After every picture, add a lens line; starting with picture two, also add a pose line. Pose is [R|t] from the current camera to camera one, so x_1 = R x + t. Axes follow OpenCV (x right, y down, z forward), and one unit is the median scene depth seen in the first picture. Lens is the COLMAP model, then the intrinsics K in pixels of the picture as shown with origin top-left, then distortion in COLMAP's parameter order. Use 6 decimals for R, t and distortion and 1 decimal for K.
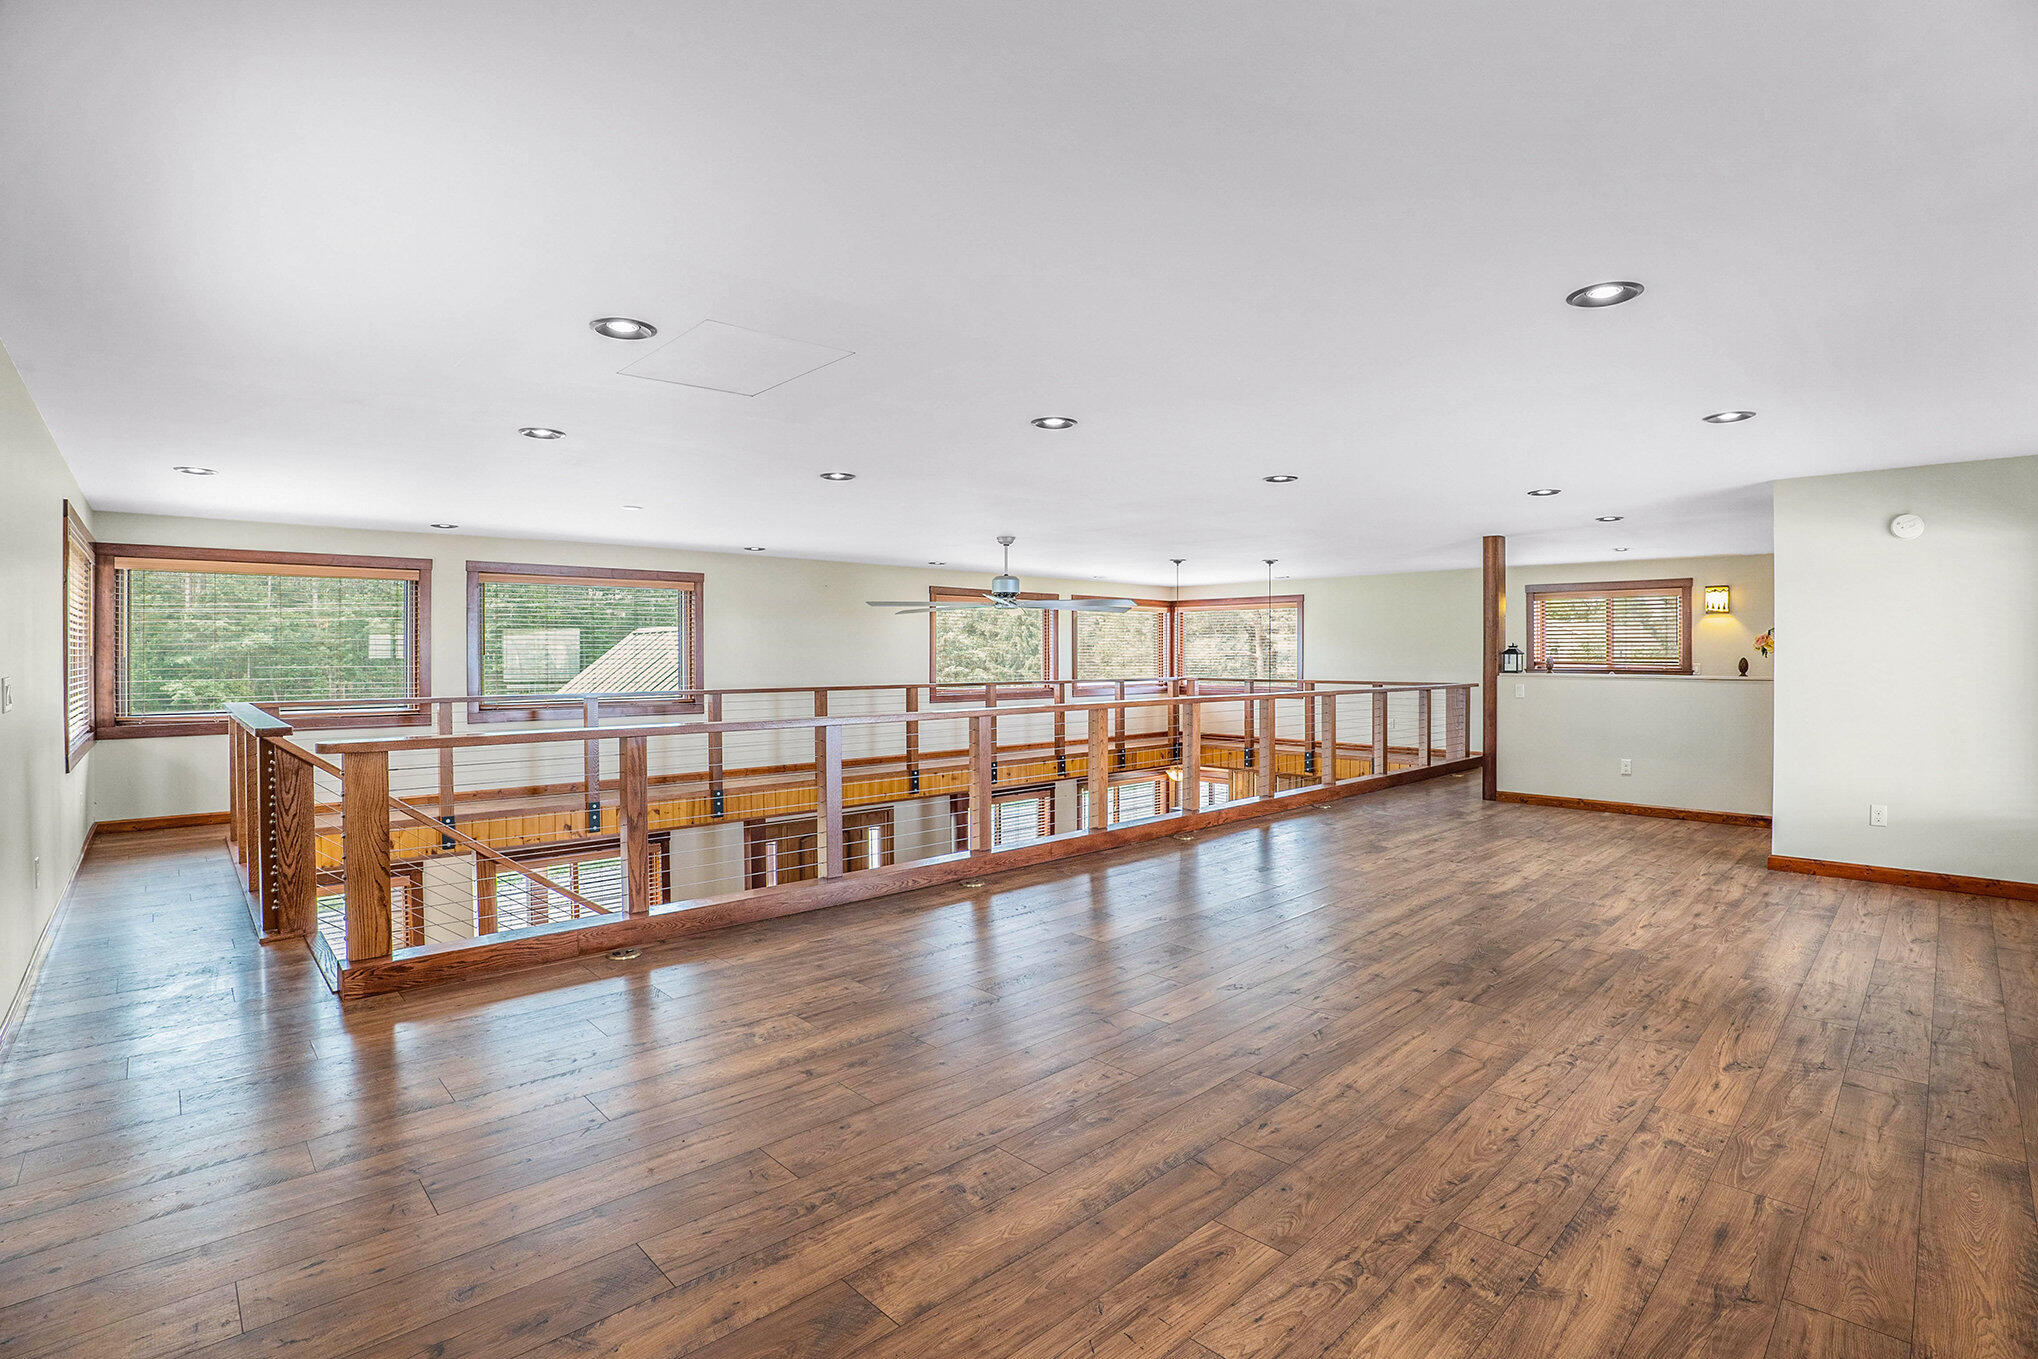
lens RADIAL K [[987.0, 0, 1040.7], [0, 987.0, 669.1], [0, 0, 1]] dist [-0.121171, 0.033833]
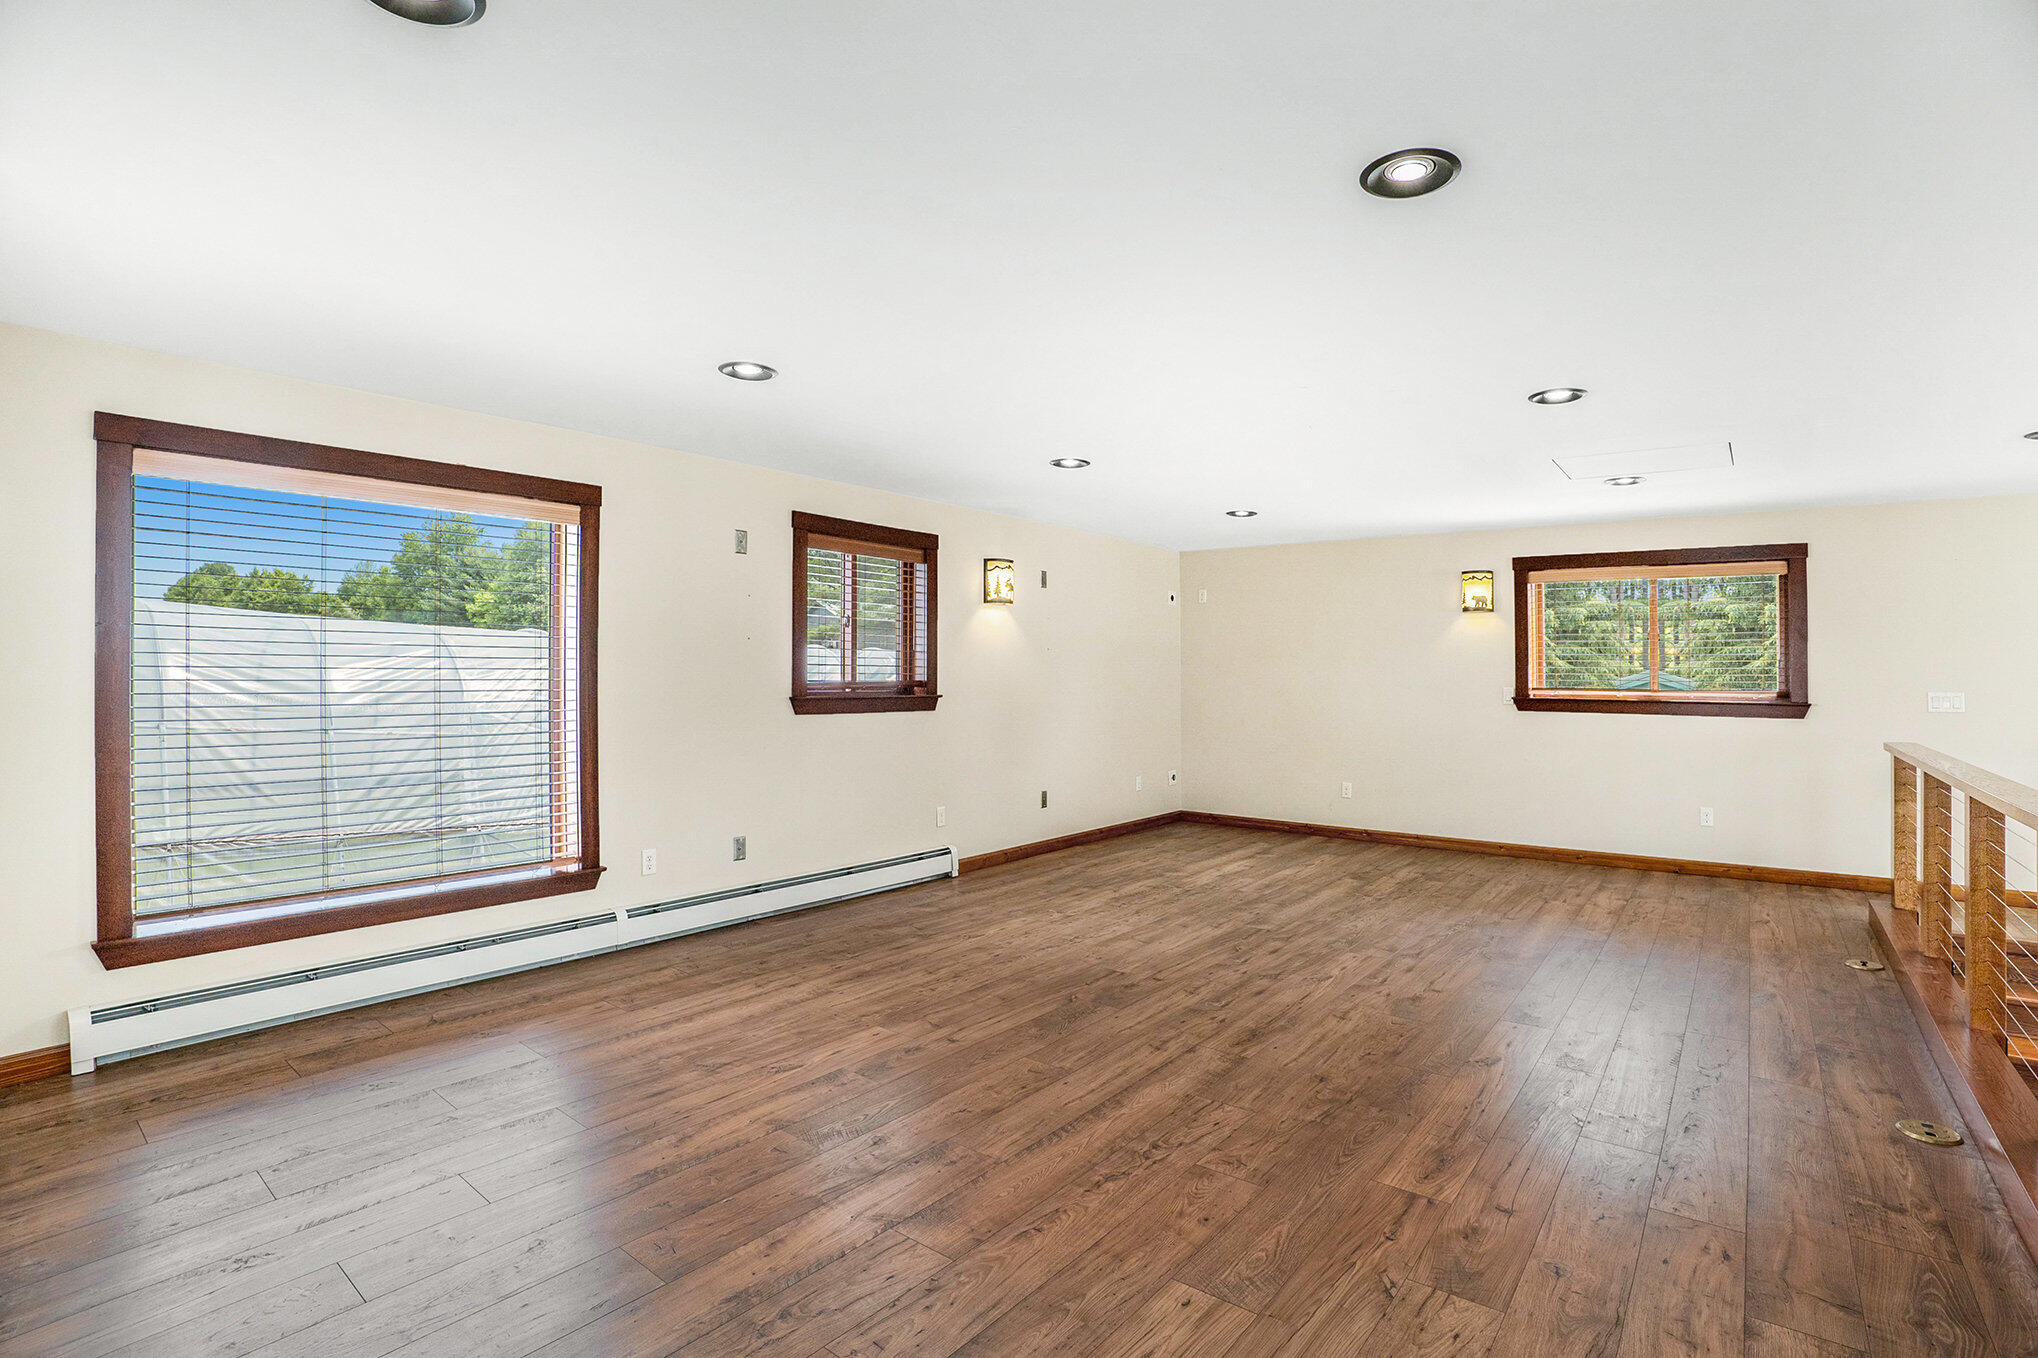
lens RADIAL K [[987.0, 0, 1040.7], [0, 987.0, 668.6], [0, 0, 1]] dist [-0.121171, 0.033833]
pose [[-0.991010, -0.007340, -0.133583, 0.699985], [-0.007925, 0.999961, 0.003854, -0.030205], [0.133550, 0.004878, -0.991030, 2.158379]]
